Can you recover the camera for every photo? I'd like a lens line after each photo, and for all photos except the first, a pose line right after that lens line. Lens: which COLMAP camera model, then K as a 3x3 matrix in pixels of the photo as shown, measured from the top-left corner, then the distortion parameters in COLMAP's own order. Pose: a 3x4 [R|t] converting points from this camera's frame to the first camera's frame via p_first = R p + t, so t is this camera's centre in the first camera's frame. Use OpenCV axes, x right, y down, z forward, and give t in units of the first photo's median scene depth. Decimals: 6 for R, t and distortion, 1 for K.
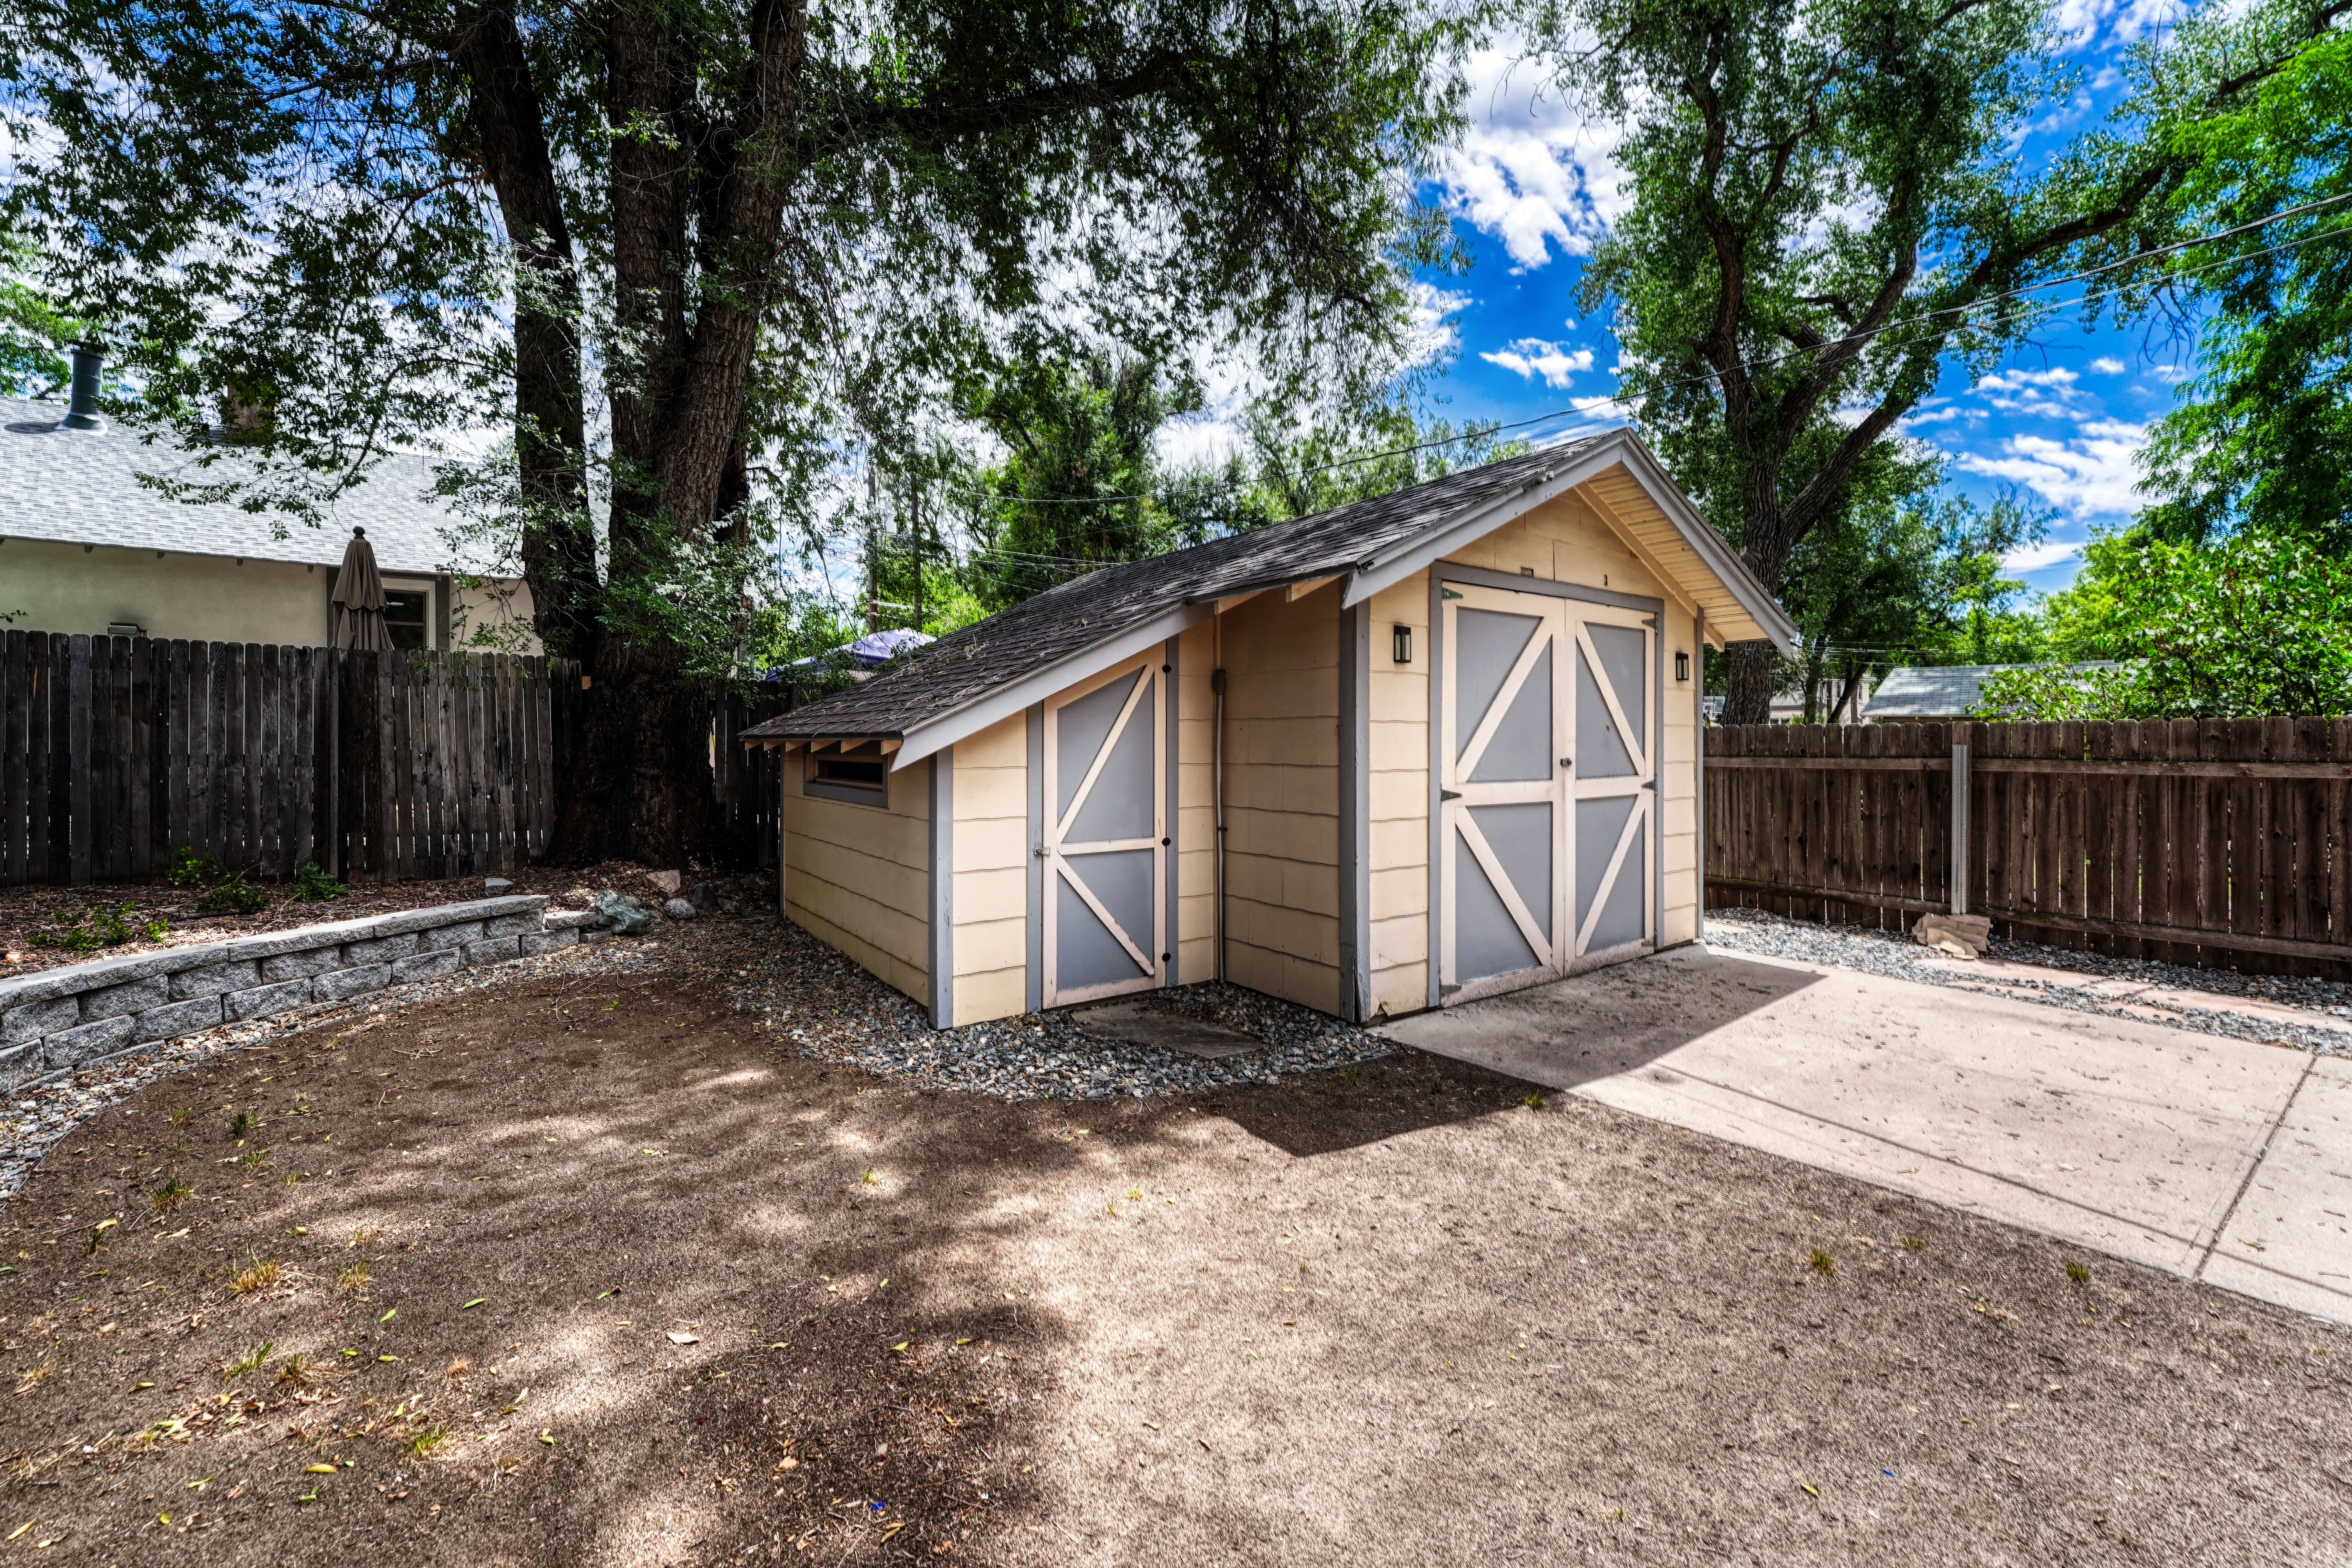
lens RADIAL K [[967.1, 0, 1174.5], [0, 967.1, 751.5], [0, 0, 1]] dist [-0.003080, 0.000222]
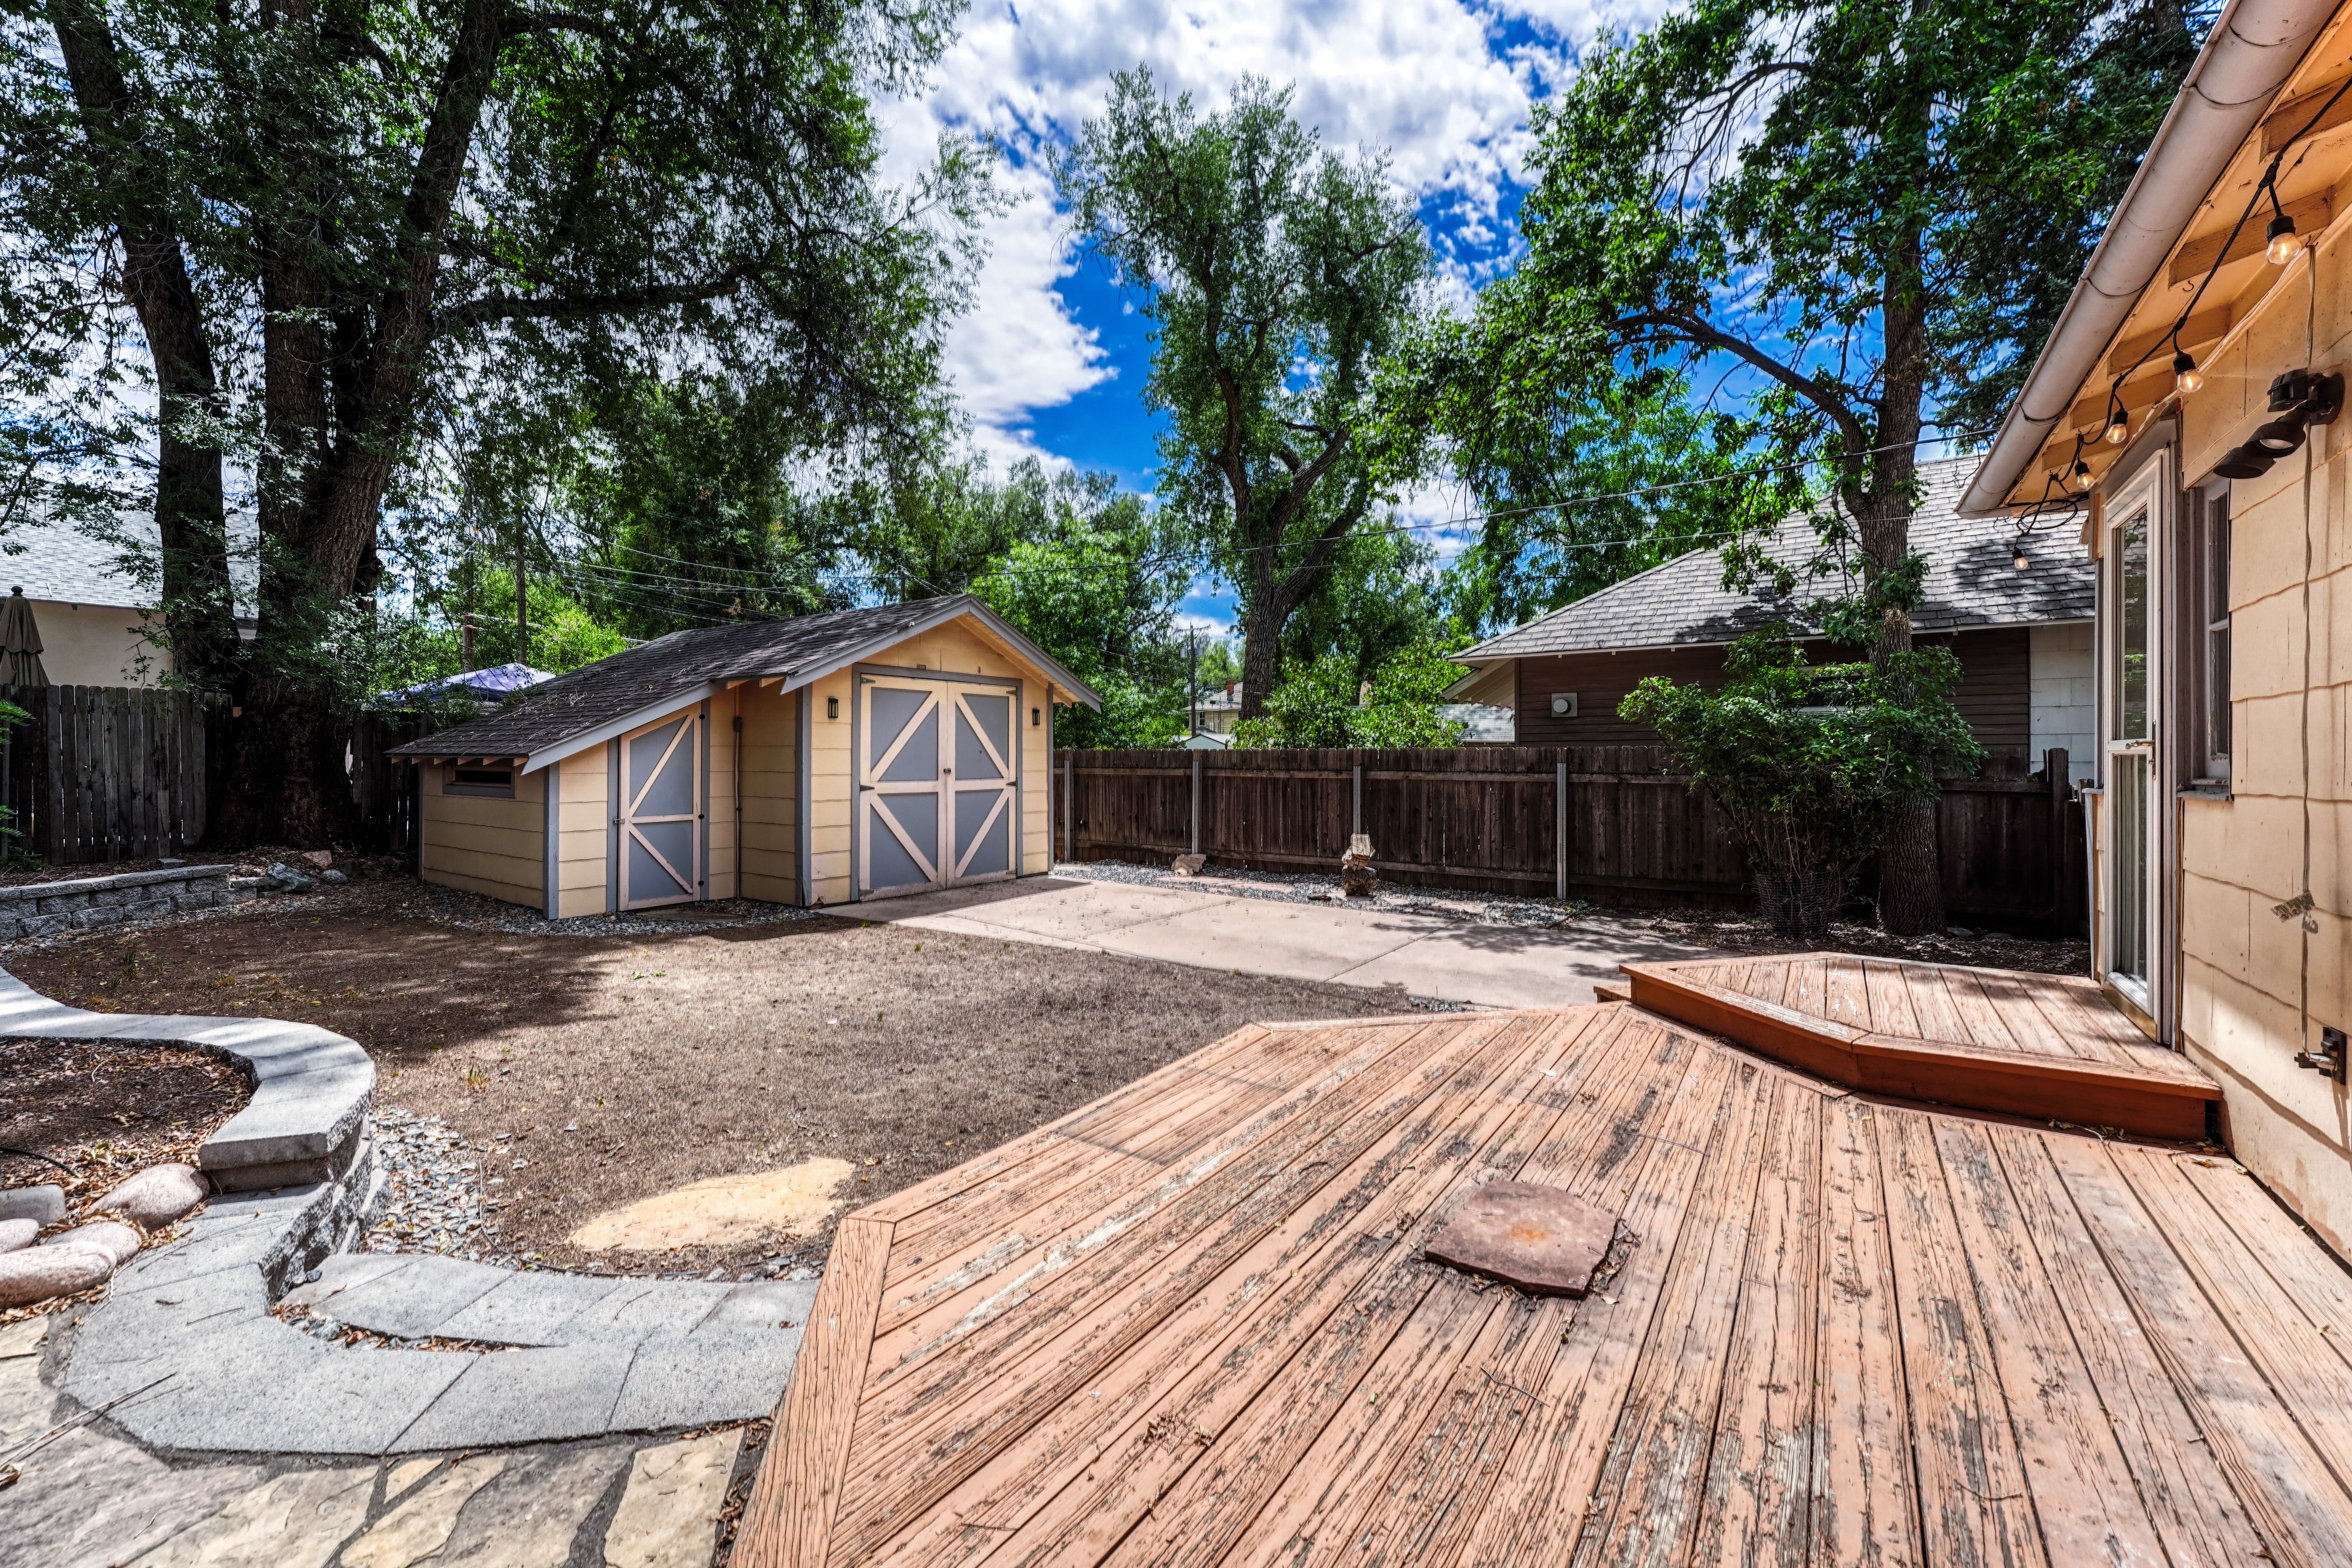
lens RADIAL K [[967.1, 0, 1174.5], [0, 967.1, 751.5], [0, 0, 1]] dist [-0.003080, 0.000222]
pose [[0.941780, 0.005667, 0.336183, 0.176962], [-0.000673, 0.999888, -0.014969, 0.001769], [-0.336230, 0.013871, 0.941678, -0.787129]]
